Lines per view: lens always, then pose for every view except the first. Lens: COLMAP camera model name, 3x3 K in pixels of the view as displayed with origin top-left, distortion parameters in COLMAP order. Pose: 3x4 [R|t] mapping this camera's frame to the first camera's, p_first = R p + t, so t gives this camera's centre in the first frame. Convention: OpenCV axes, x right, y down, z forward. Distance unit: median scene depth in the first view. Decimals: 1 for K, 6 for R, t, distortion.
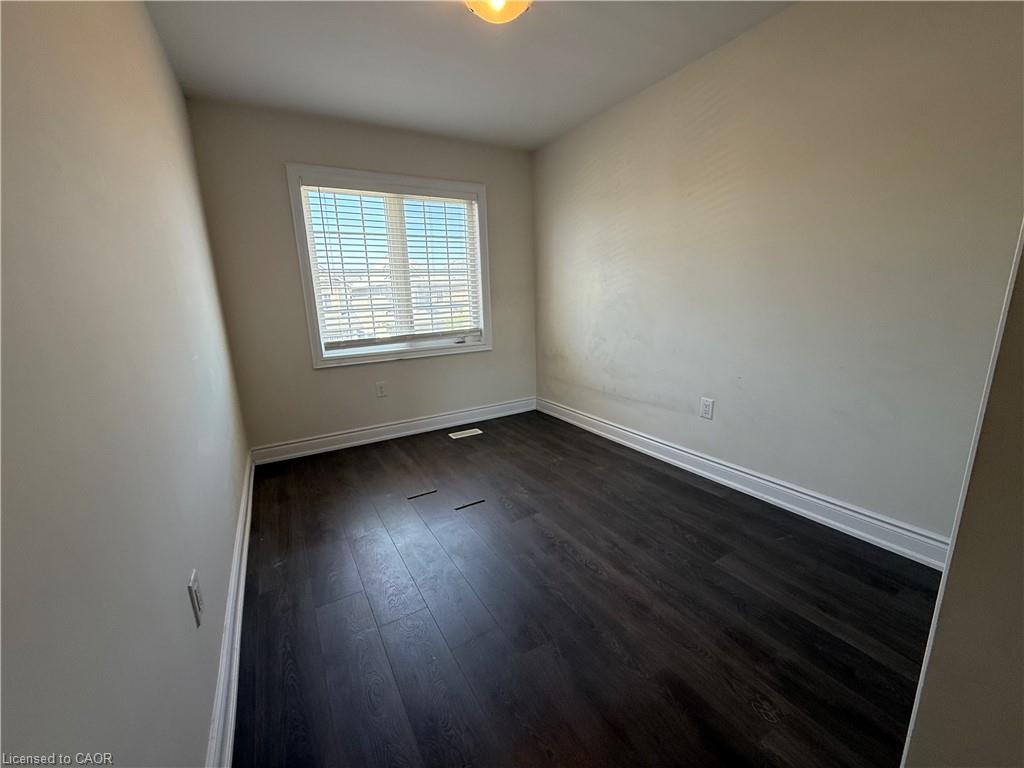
lens RADIAL K [[408.0, 0, 509.6], [0, 408.0, 386.7], [0, 0, 1]] dist [0.000793, -0.000148]
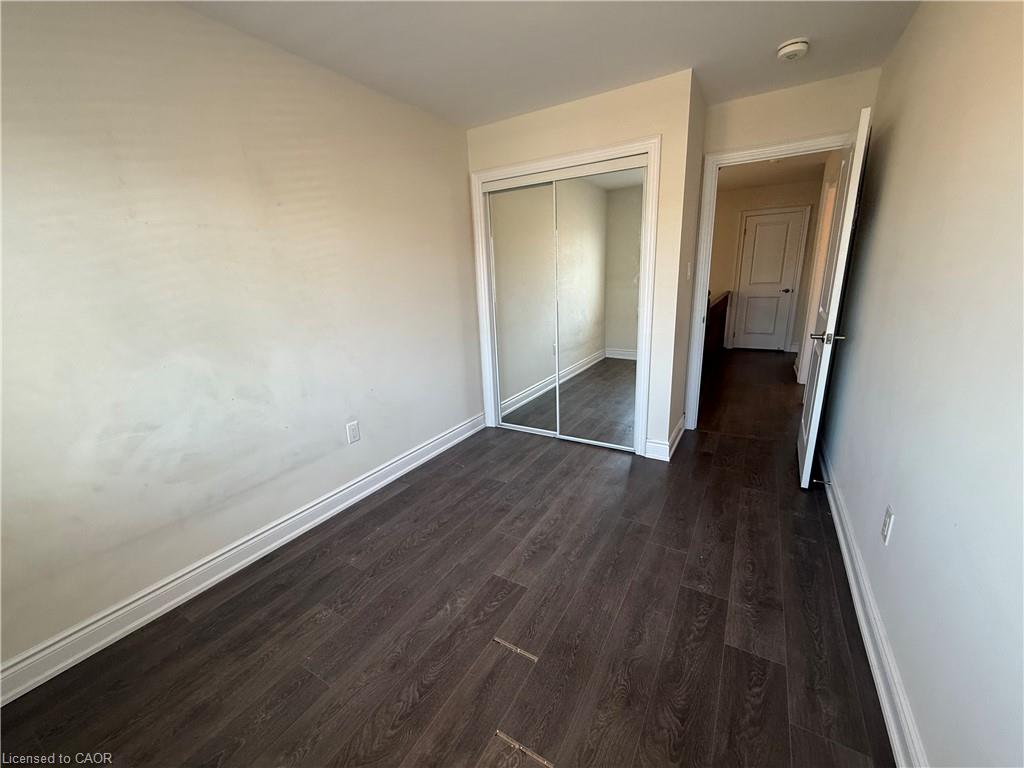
lens RADIAL K [[408.0, 0, 506.5], [0, 408.0, 391.4], [0, 0, 1]] dist [0.000793, -0.000148]
pose [[-0.474020, -0.188188, 0.860169, -0.529297], [0.251054, 0.907458, 0.336884, -0.278972], [-0.843965, 0.375639, -0.382908, 1.030392]]
